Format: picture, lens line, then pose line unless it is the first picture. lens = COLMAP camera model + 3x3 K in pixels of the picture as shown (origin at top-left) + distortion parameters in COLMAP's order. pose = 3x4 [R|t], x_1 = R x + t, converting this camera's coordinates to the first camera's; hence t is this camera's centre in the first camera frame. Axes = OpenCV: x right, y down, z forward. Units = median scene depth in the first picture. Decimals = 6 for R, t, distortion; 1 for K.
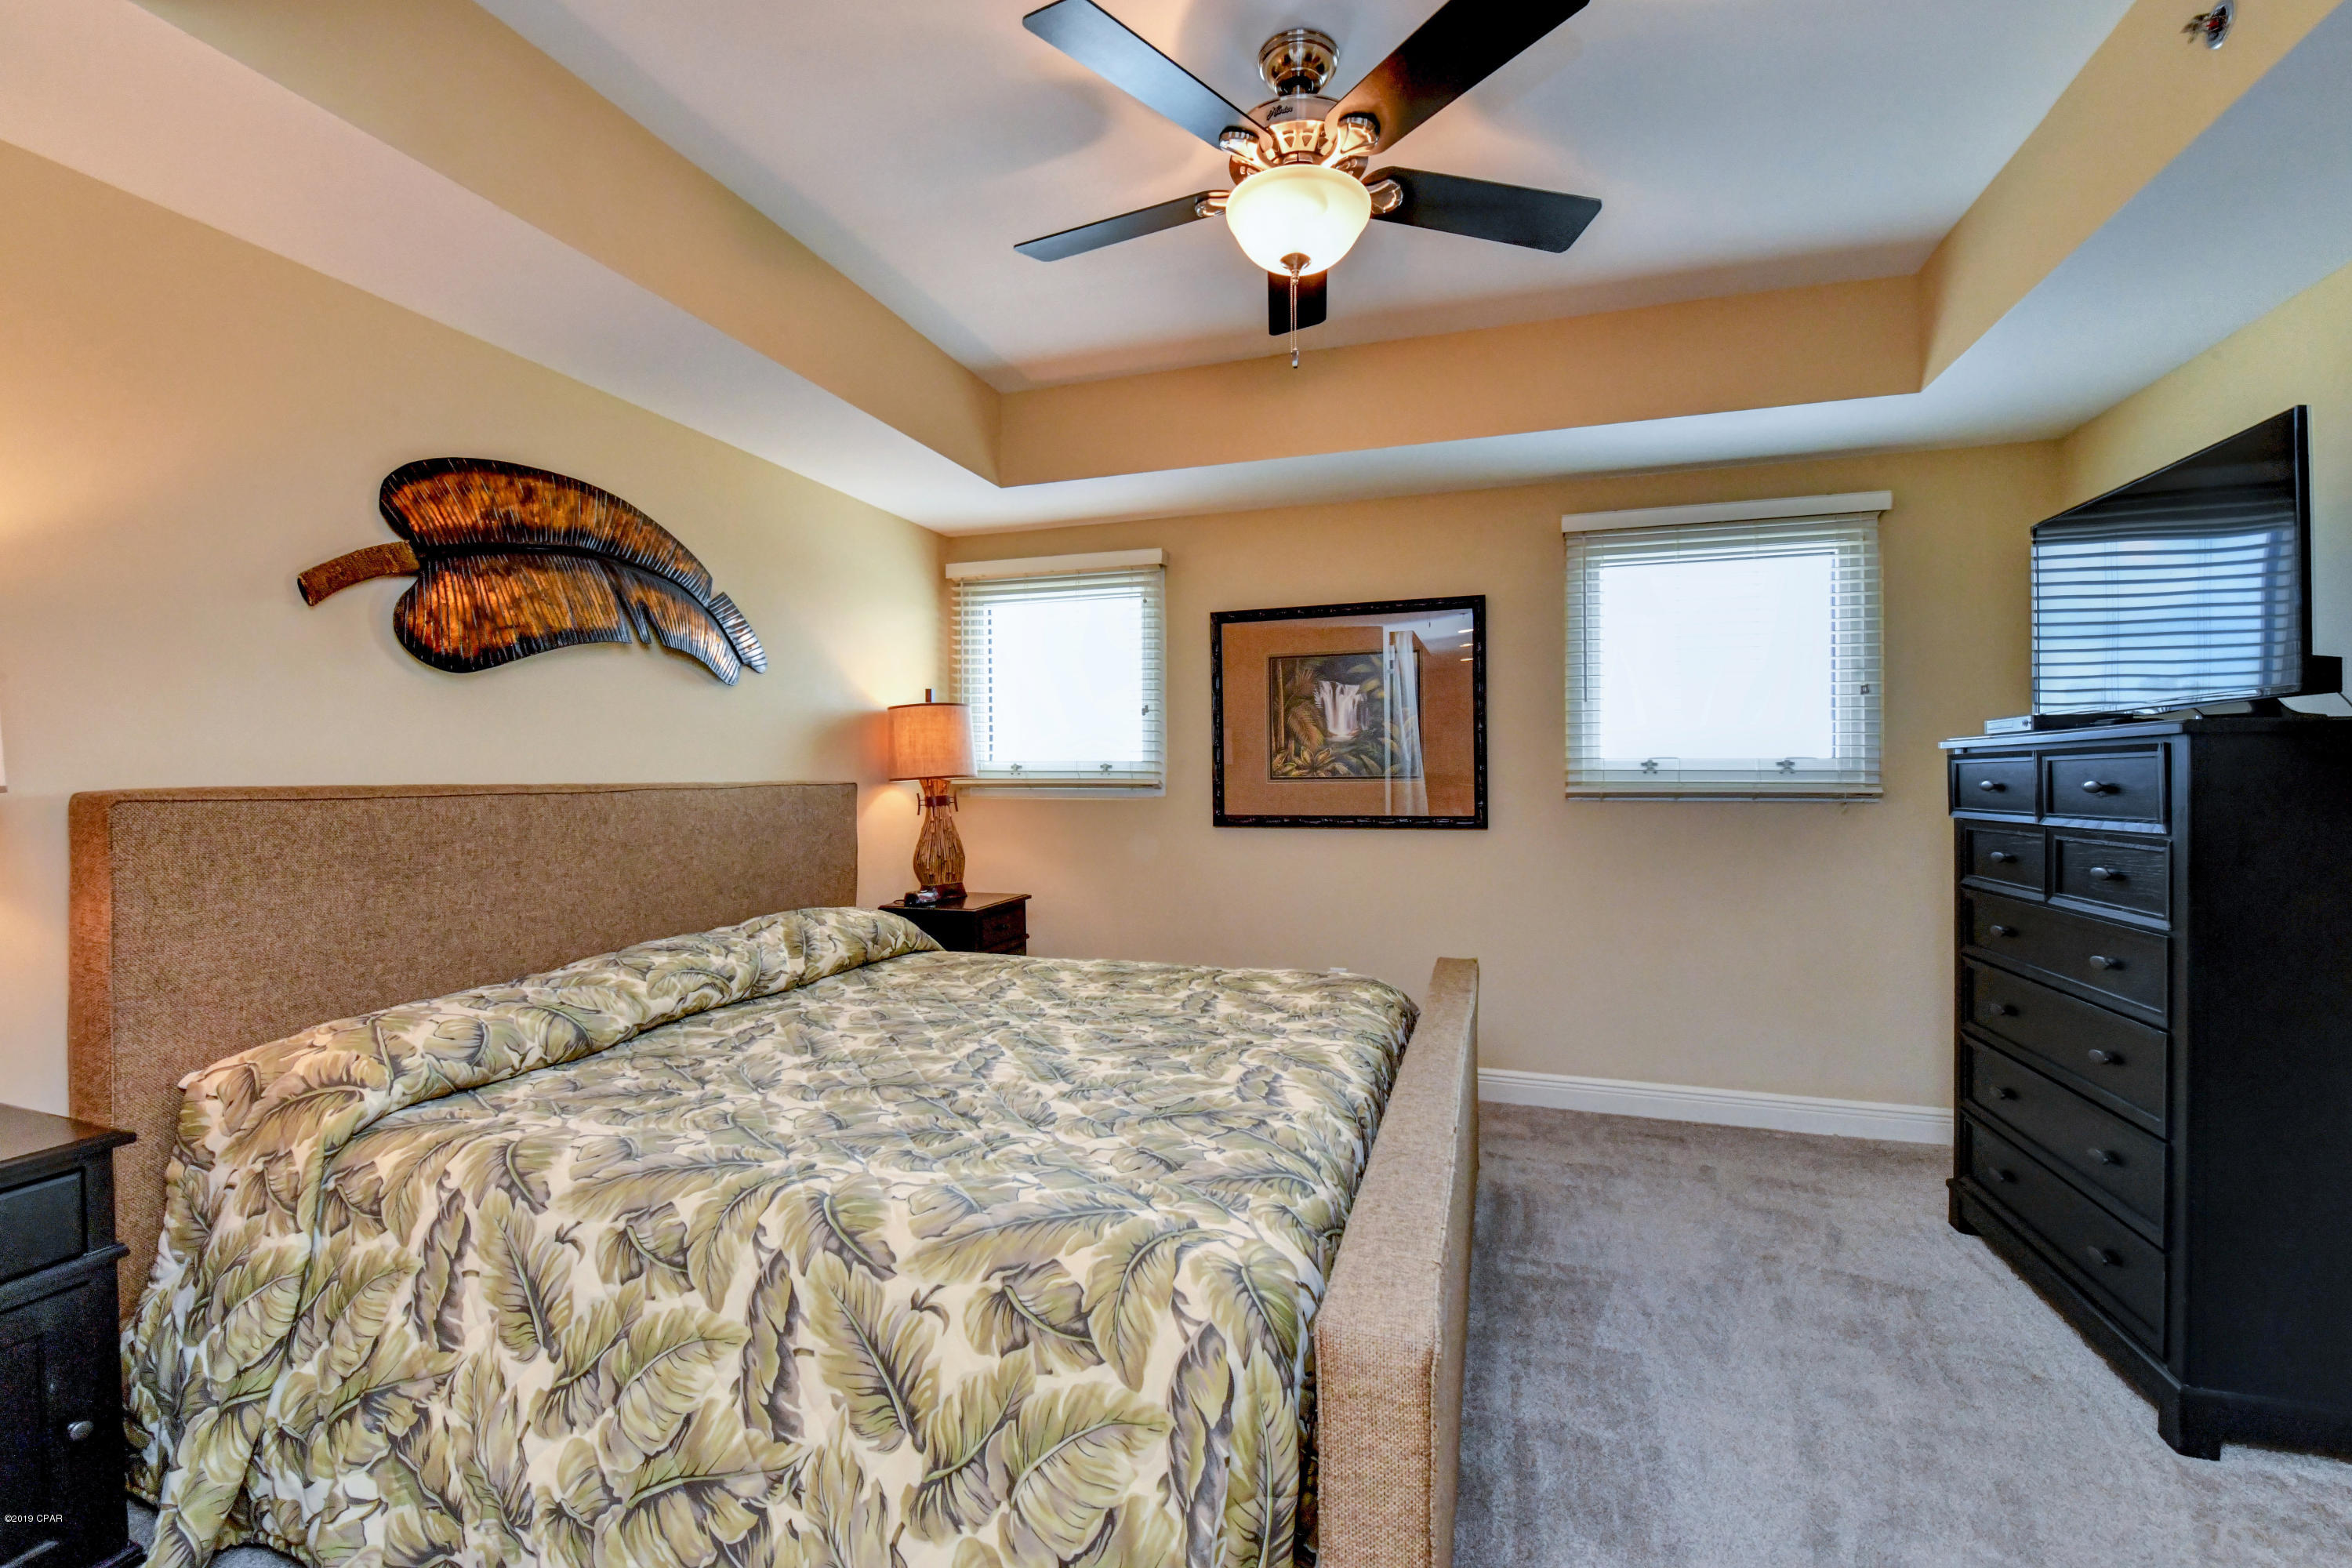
lens RADIAL K [[956.7, 0, 1182.6], [0, 956.7, 782.3], [0, 0, 1]] dist [-0.018462, -0.000479]
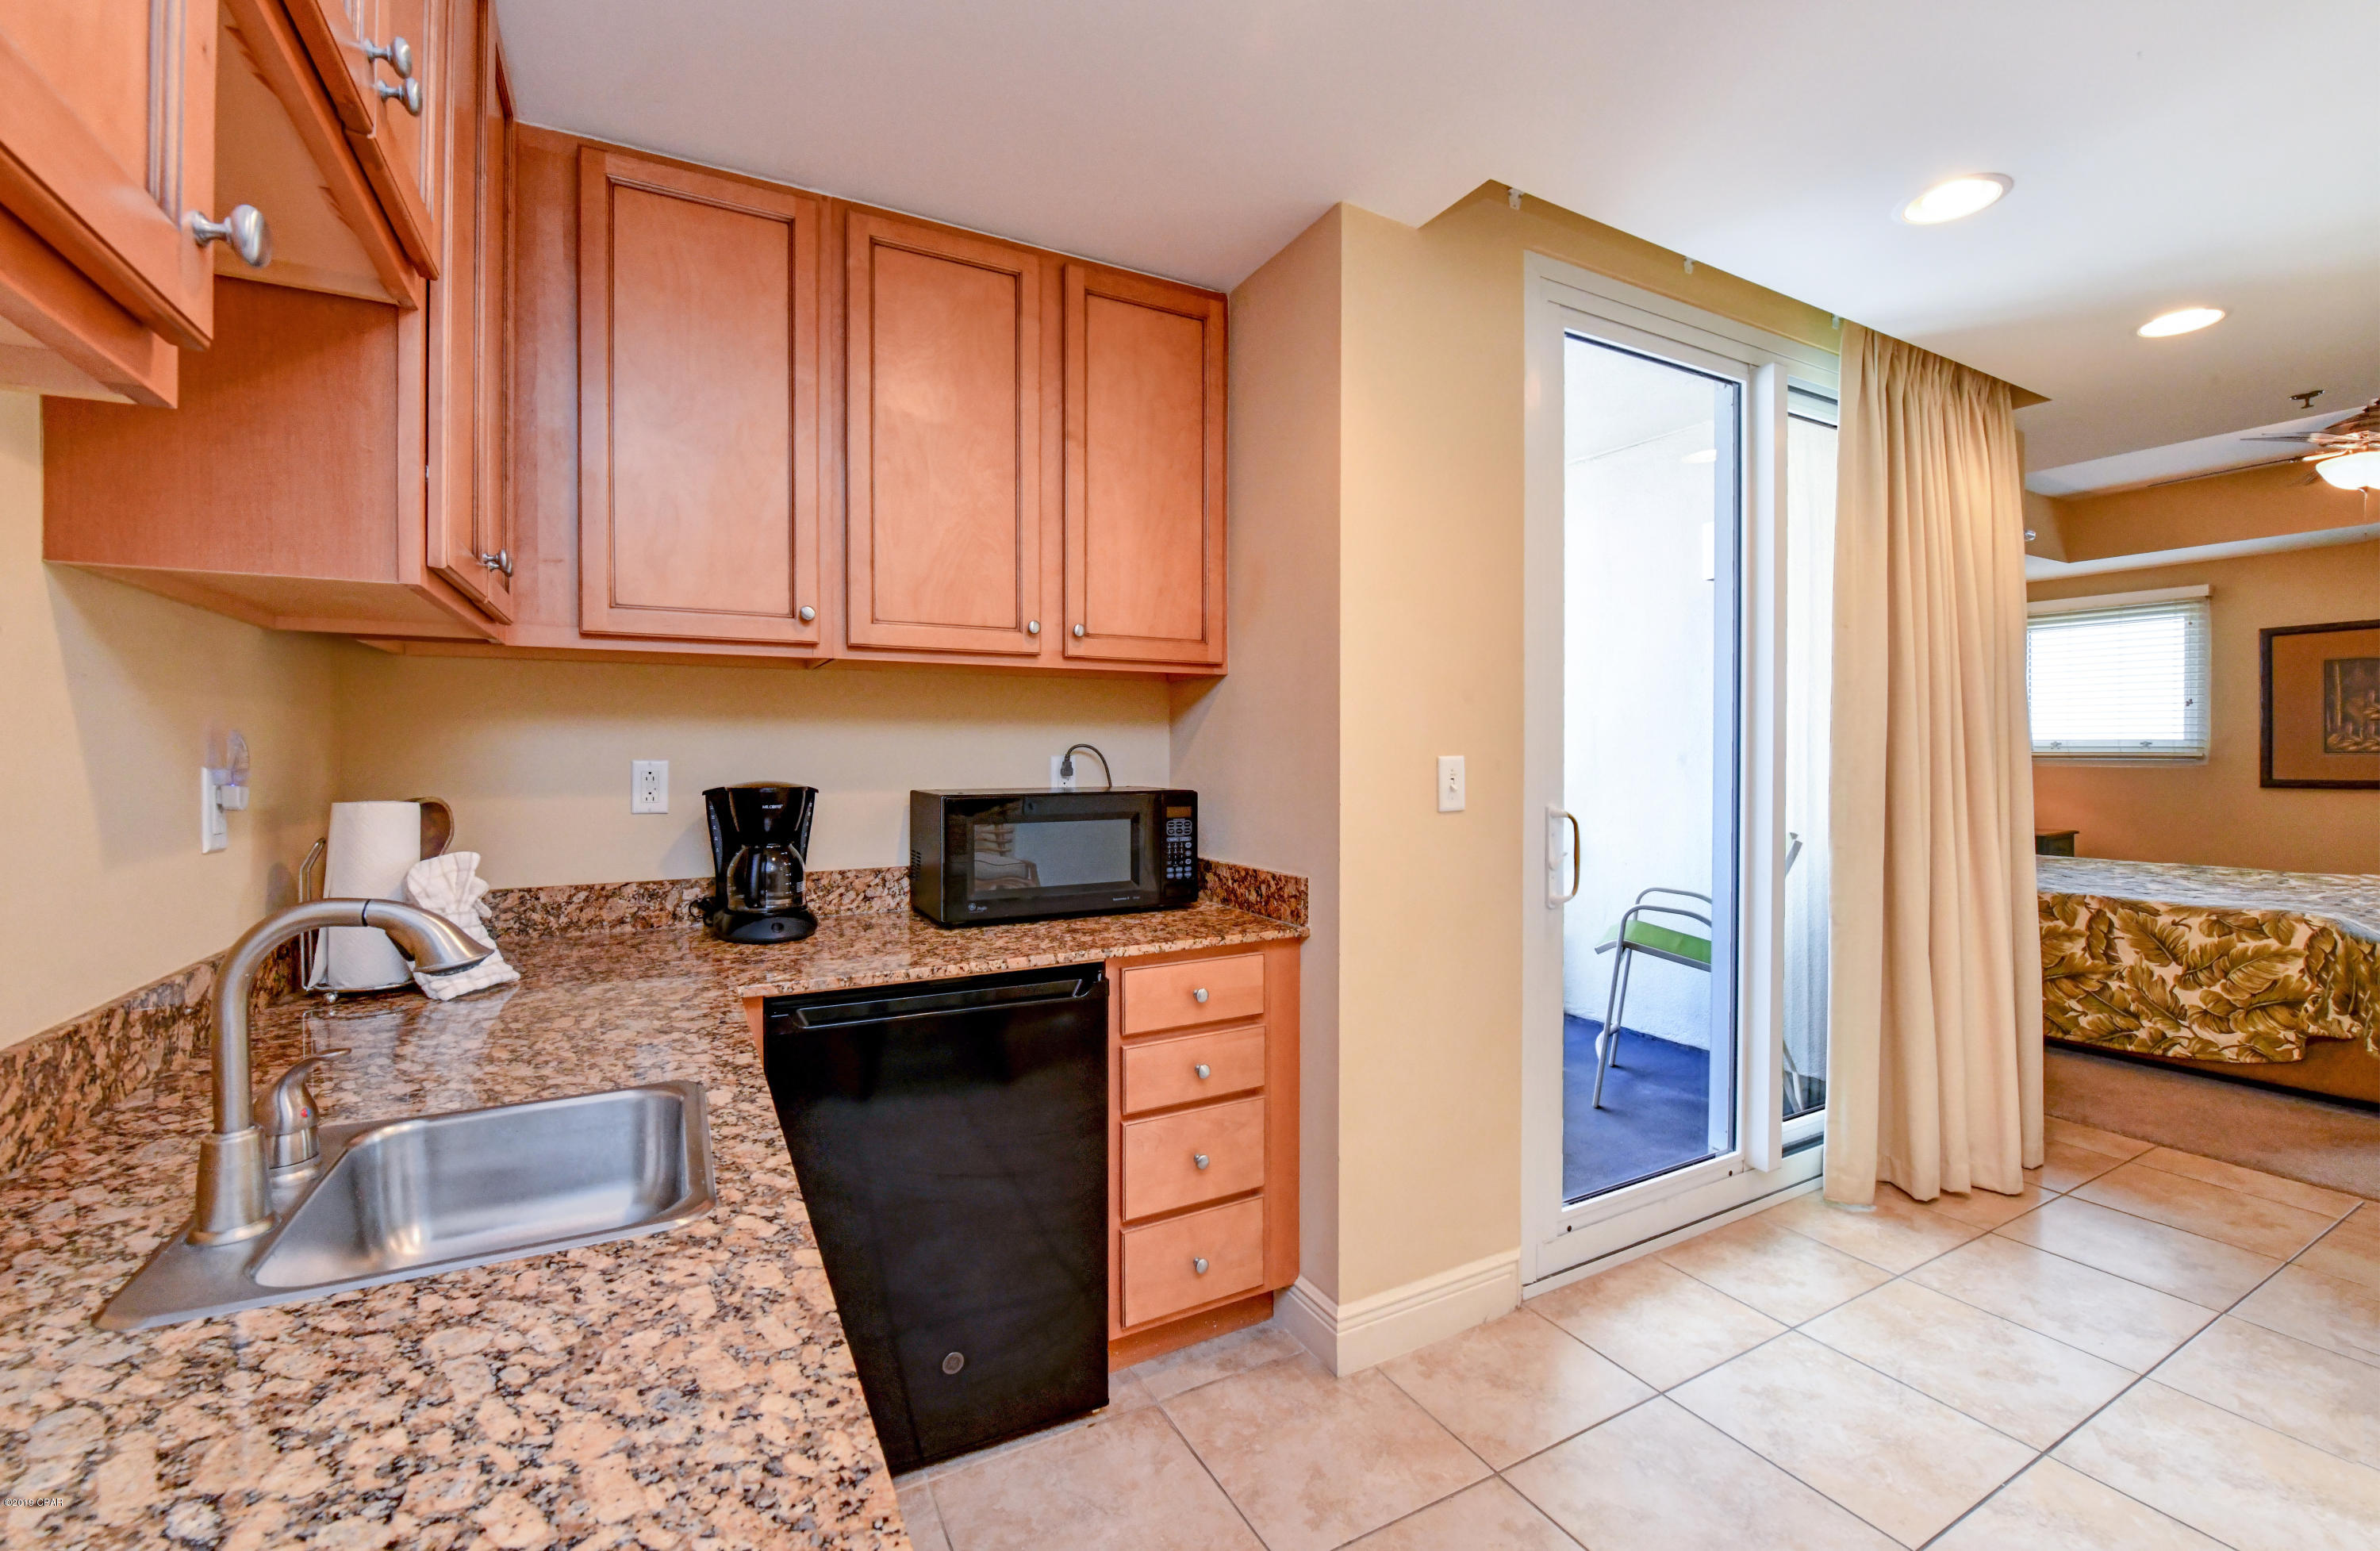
lens RADIAL K [[959.0, 0, 1178.0], [0, 959.0, 767.2], [0, 0, 1]] dist [-0.017010, -0.000854]
pose [[0.717055, 0.012696, -0.696901, -0.146673], [-0.005292, 0.999904, 0.012771, 0.009070], [0.696997, -0.005469, 0.717053, -1.032134]]
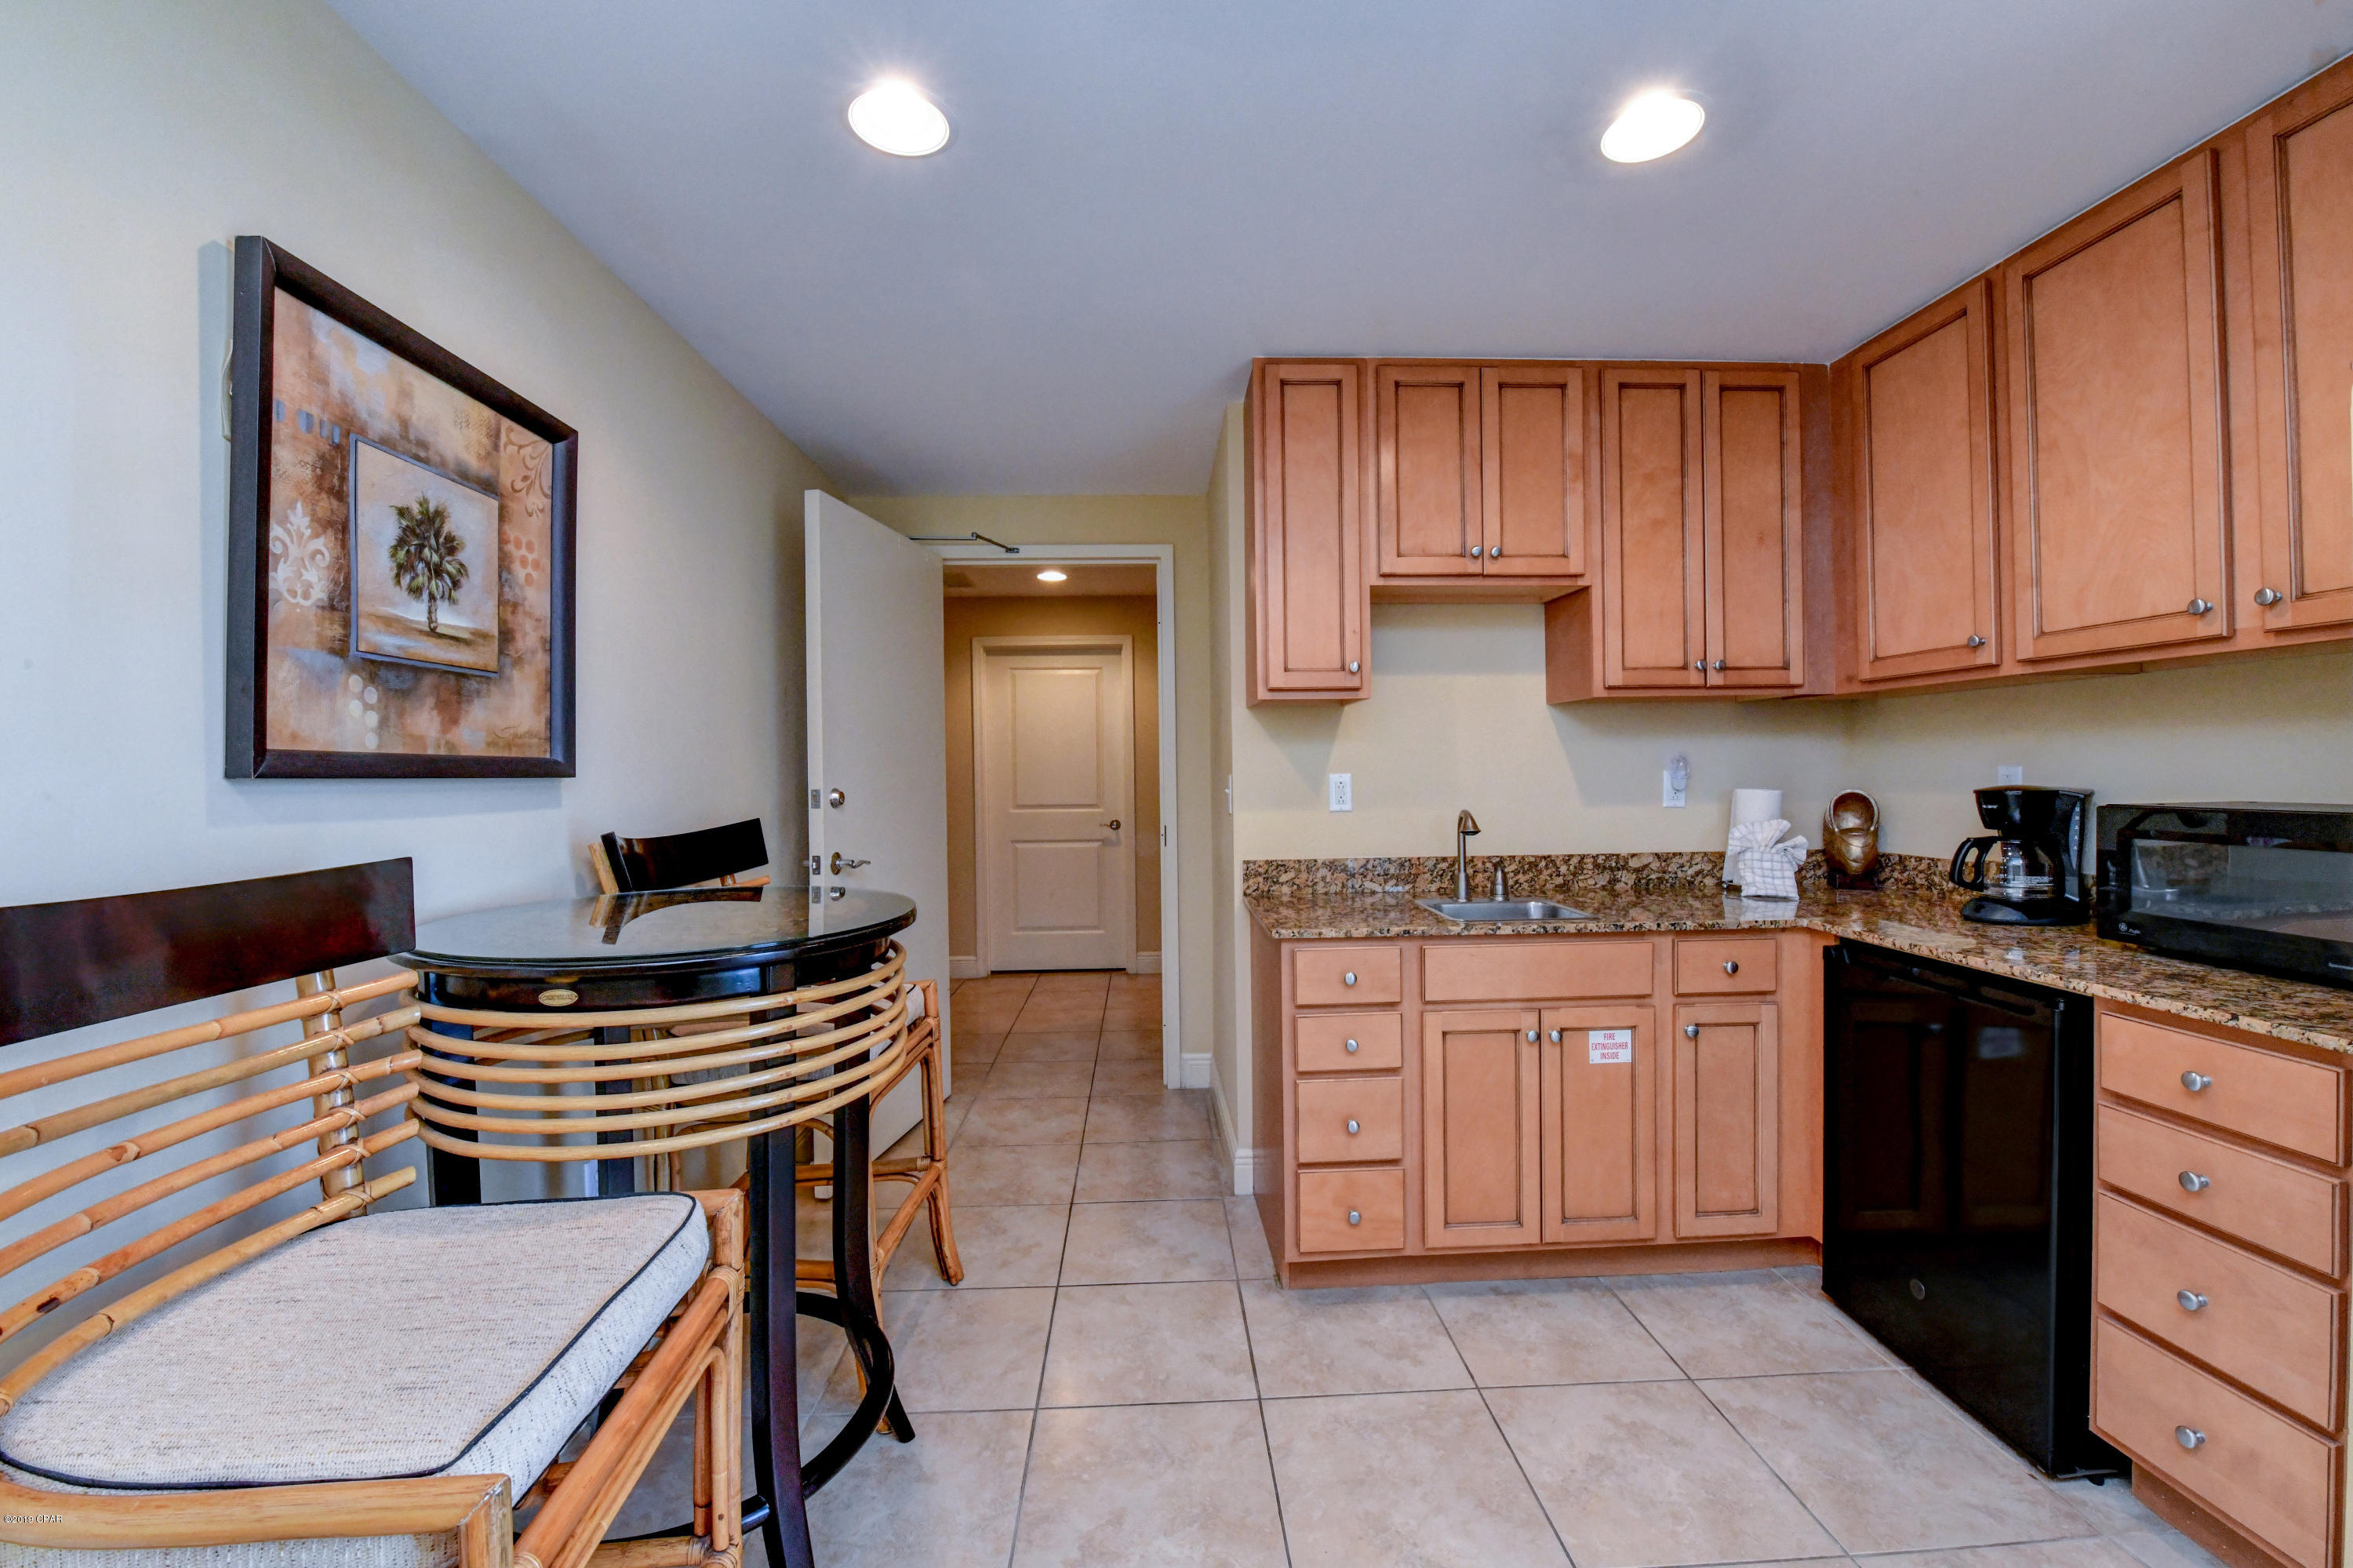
lens RADIAL K [[957.2, 0, 1181.2], [0, 957.2, 772.0], [0, 0, 1]] dist [-0.018462, -0.000479]
pose [[-0.934735, 0.015379, -0.355011, 0.011785], [0.012619, 0.999869, 0.010089, 0.004264], [0.355120, 0.004951, -0.934808, -0.480566]]
